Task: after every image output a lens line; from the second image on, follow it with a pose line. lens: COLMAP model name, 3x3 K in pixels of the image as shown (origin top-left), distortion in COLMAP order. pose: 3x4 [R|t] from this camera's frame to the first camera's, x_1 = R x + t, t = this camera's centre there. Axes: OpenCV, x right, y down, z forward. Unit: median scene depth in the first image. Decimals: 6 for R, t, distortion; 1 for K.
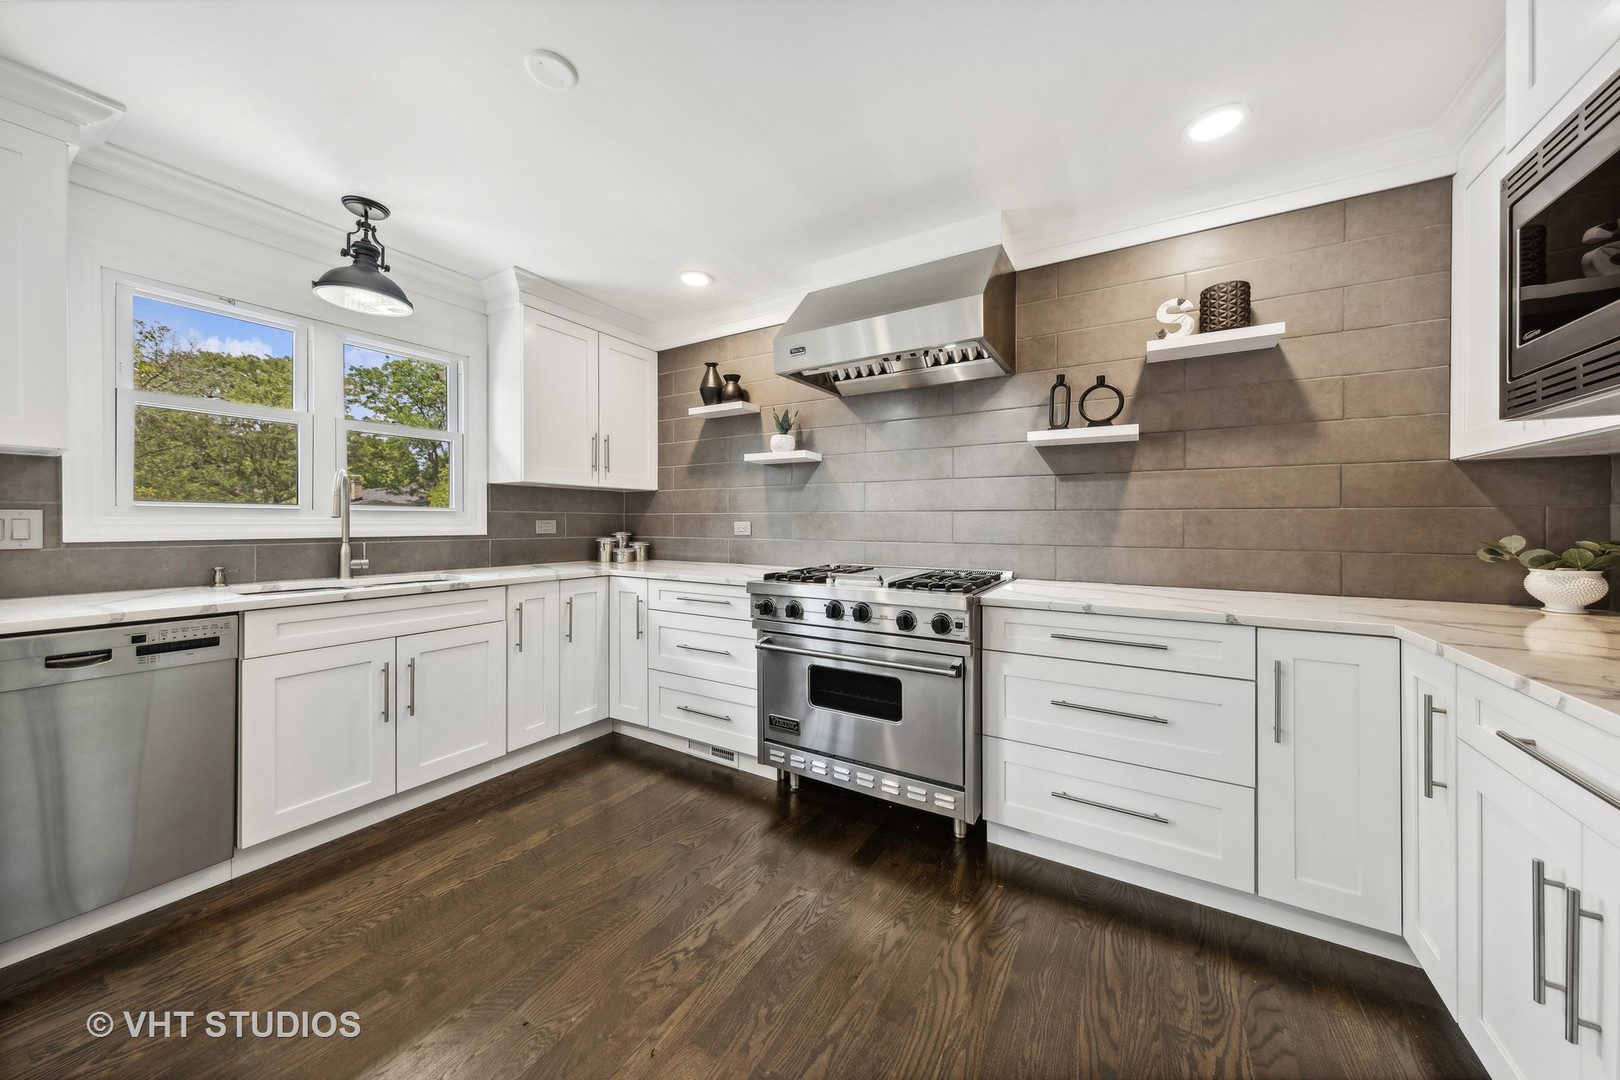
lens RADIAL K [[550.5, 0, 829.3], [0, 550.5, 522.6], [0, 0, 1]] dist [0.012123, -0.000042]
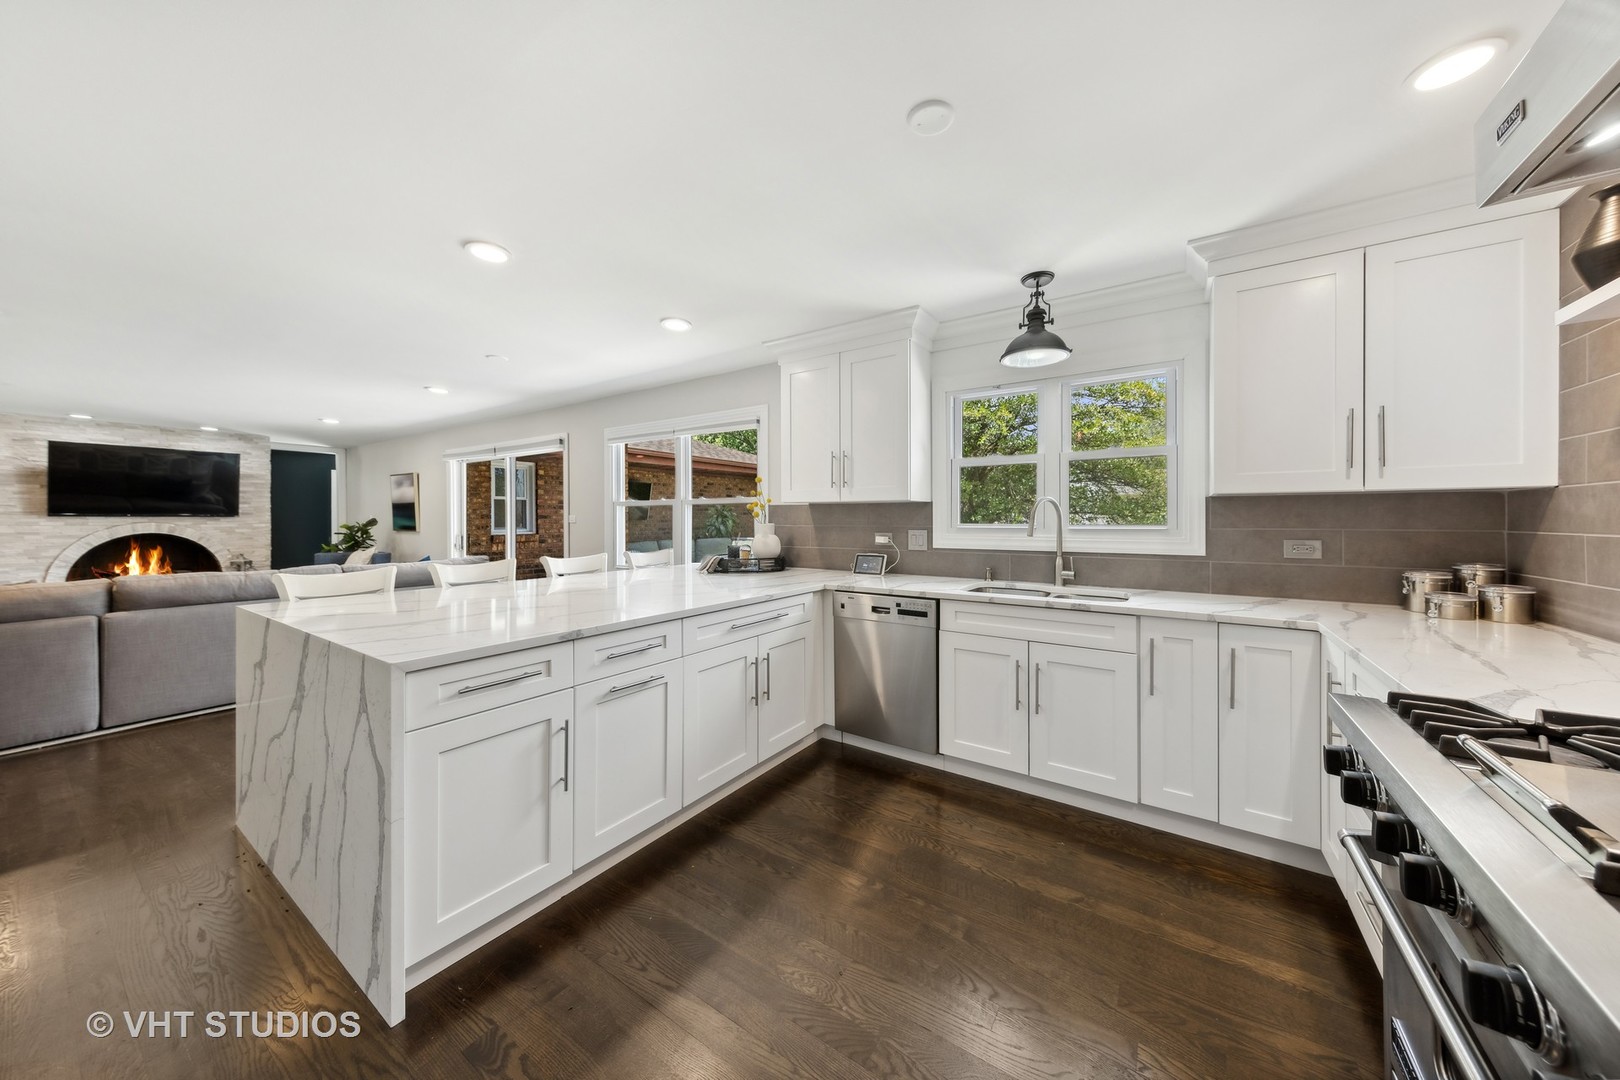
lens RADIAL K [[539.5, 0, 808.3], [0, 539.5, 519.2], [0, 0, 1]] dist [0.012106, 0.000035]
pose [[-0.066262, -0.001647, -0.997801, 0.335994], [0.001715, 0.999997, -0.001765, -0.042607], [0.997801, -0.001828, -0.066259, 0.534621]]
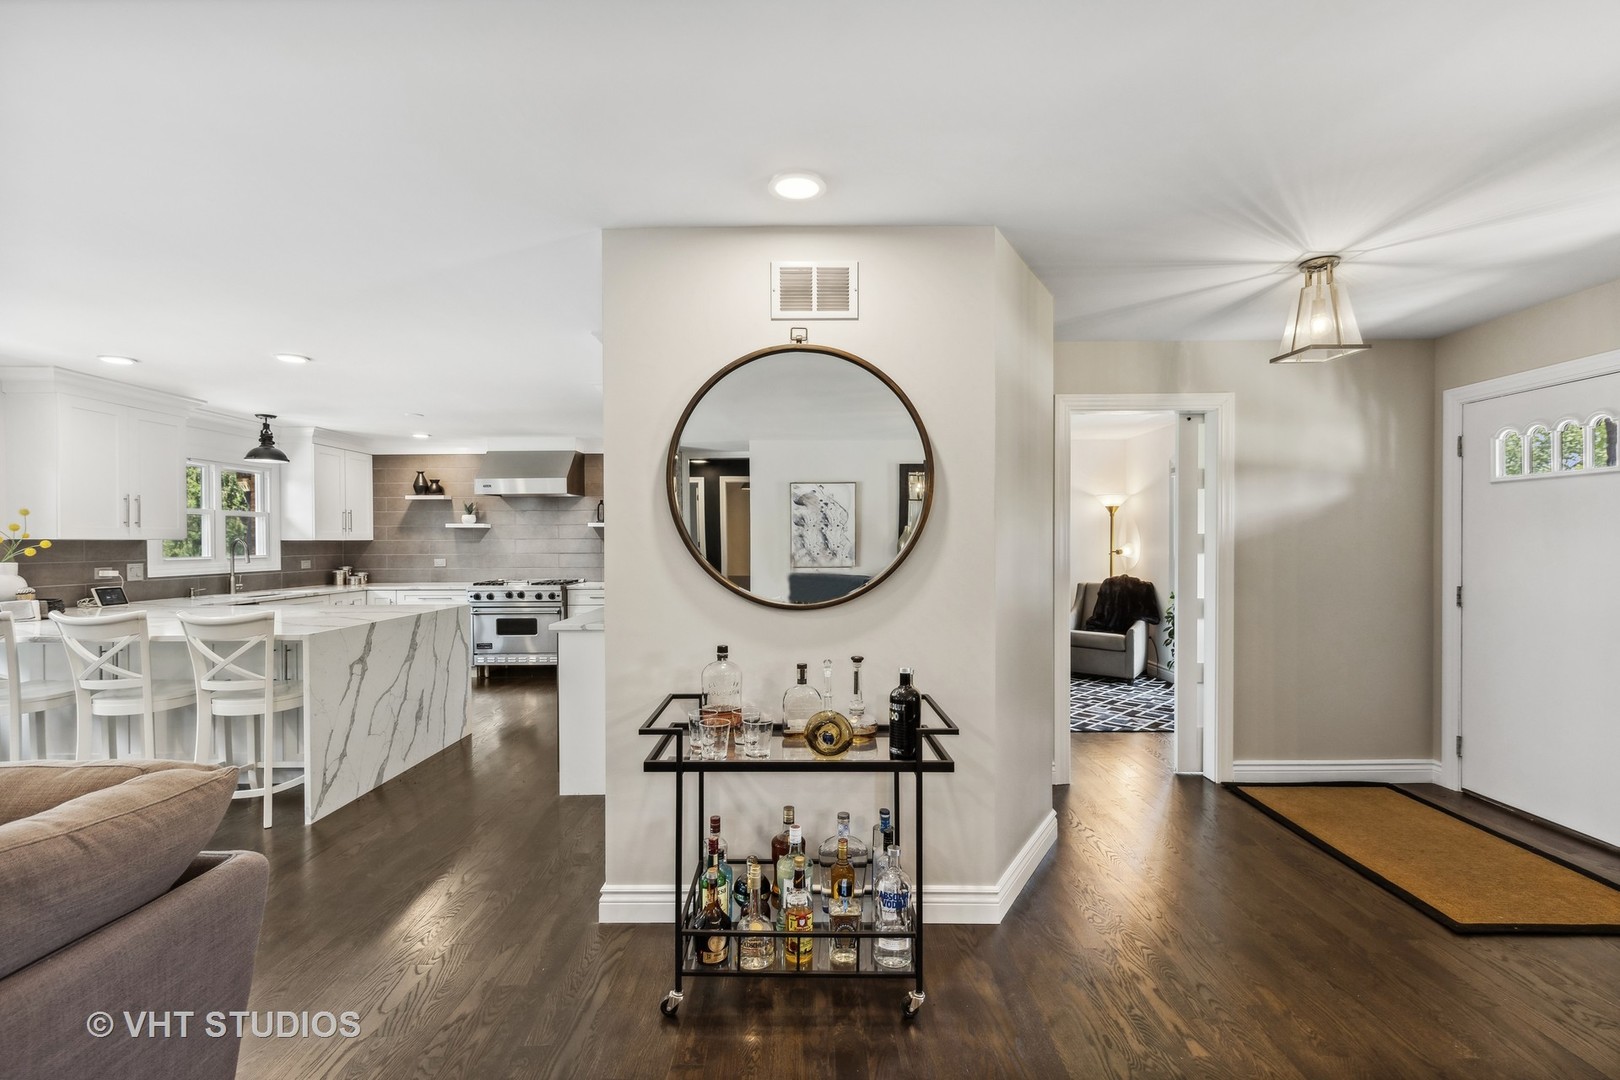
lens RADIAL K [[710.1, 0, 810.0], [0, 710.1, 540.0], [0, 0, 1]] dist [0.000779, 0.000007]
pose [[0.863105, -0.006684, 0.504980, -0.380579], [0.008038, 0.999968, -0.000502, -0.071250], [-0.504960, 0.004492, 0.863131, -2.175524]]
